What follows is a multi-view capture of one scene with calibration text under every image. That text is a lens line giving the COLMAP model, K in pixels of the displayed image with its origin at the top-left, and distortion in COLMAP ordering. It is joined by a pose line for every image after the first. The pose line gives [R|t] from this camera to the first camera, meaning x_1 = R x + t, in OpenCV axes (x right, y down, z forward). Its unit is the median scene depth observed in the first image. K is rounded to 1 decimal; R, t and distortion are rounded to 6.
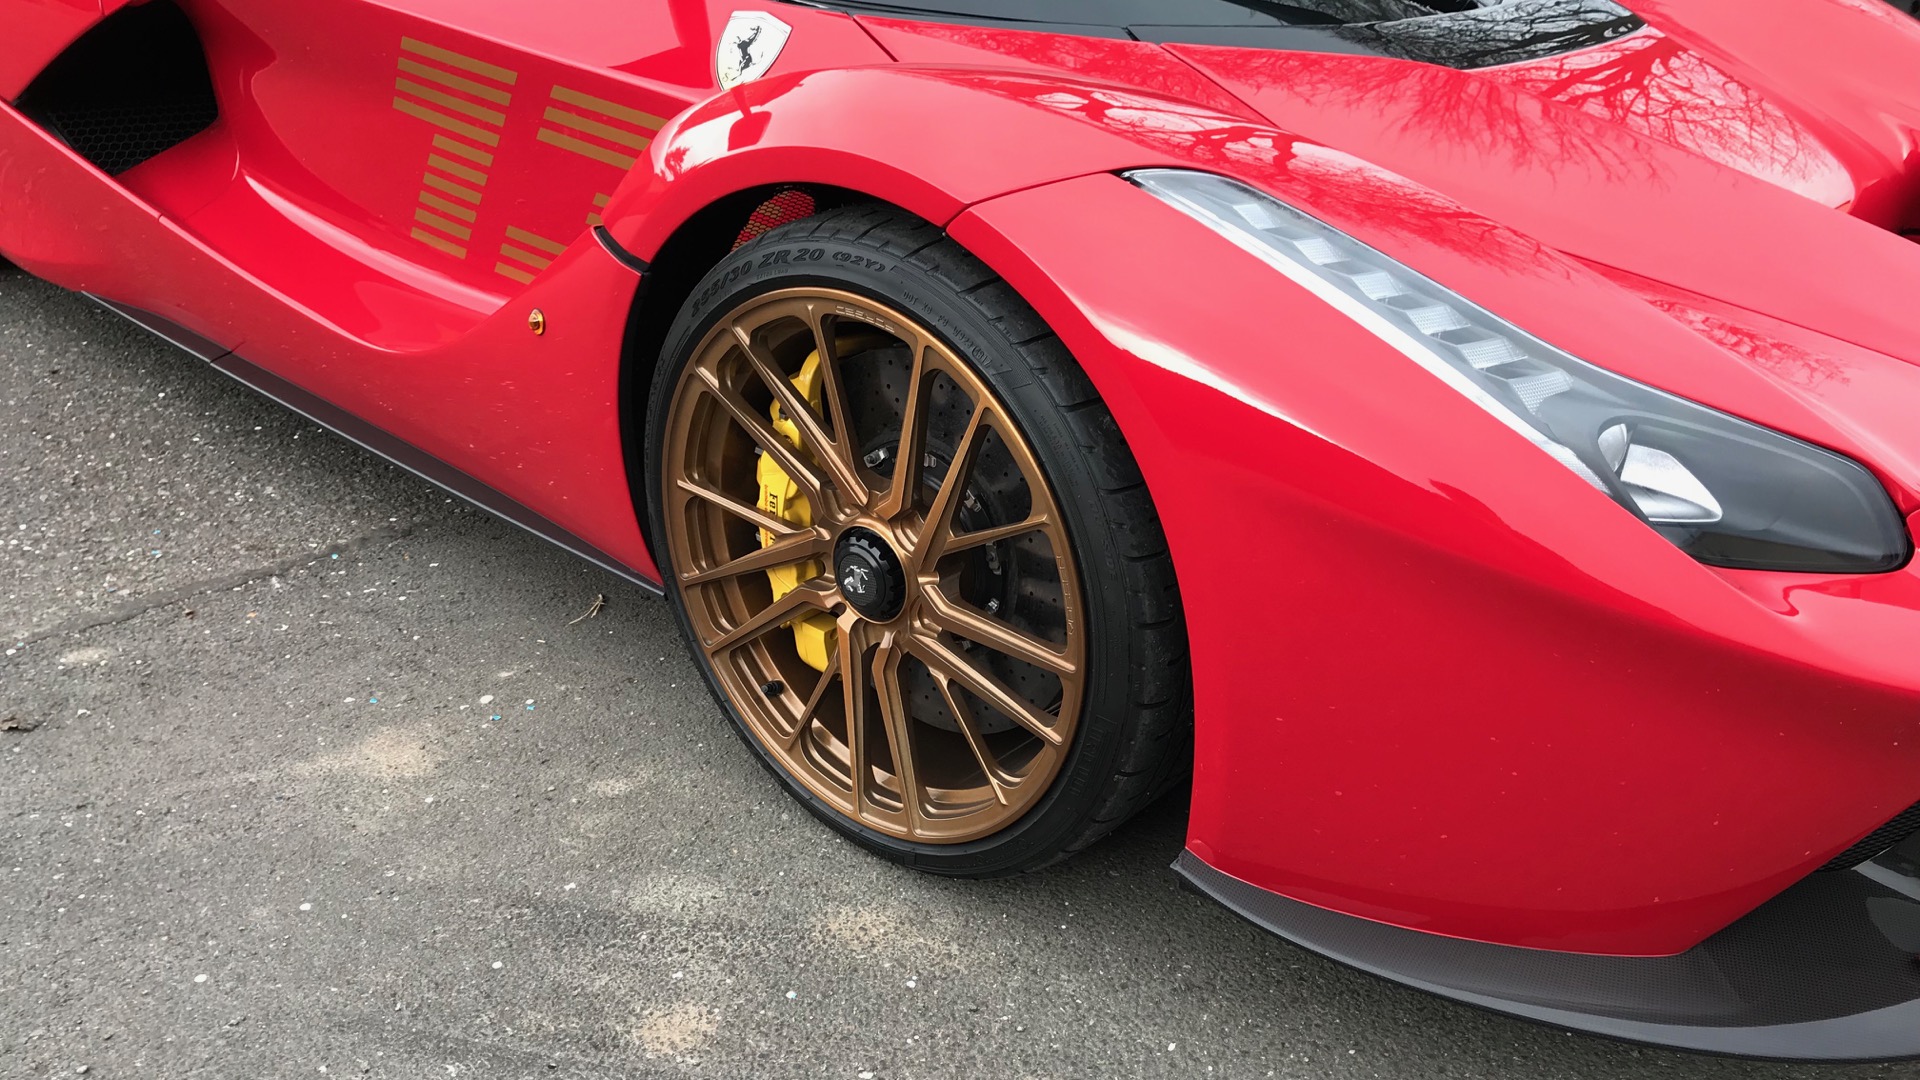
lens RADIAL K [[1574.3, 0, 945.5], [0, 1574.3, 501.5], [0, 0, 1]] dist [0.012033, 0.015973]
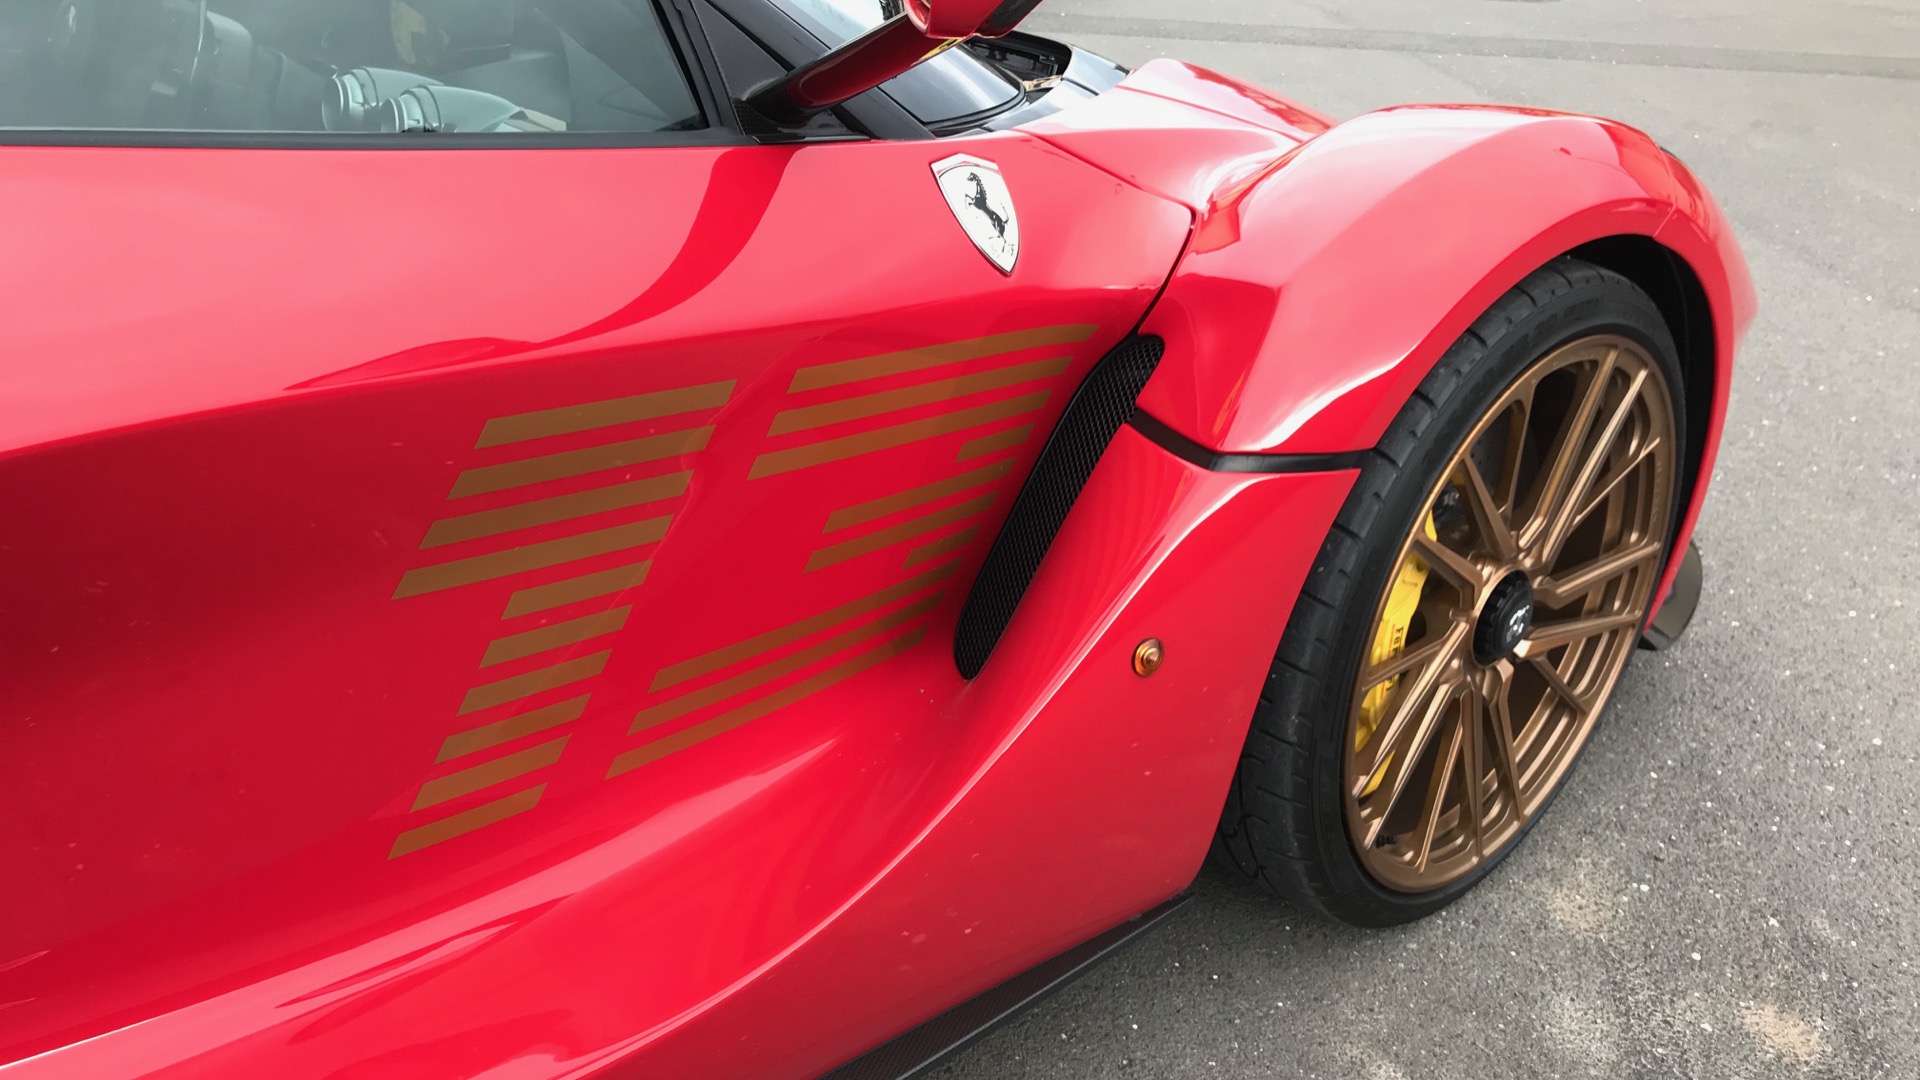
lens RADIAL K [[1574.3, 0, 945.5], [0, 1574.3, 501.5], [0, 0, 1]] dist [0.012033, 0.015973]
pose [[0.156391, -0.415786, 0.895915, -0.822411], [0.401289, 0.855585, 0.327020, -0.413284], [-0.902501, 0.308378, 0.300656, 0.845187]]
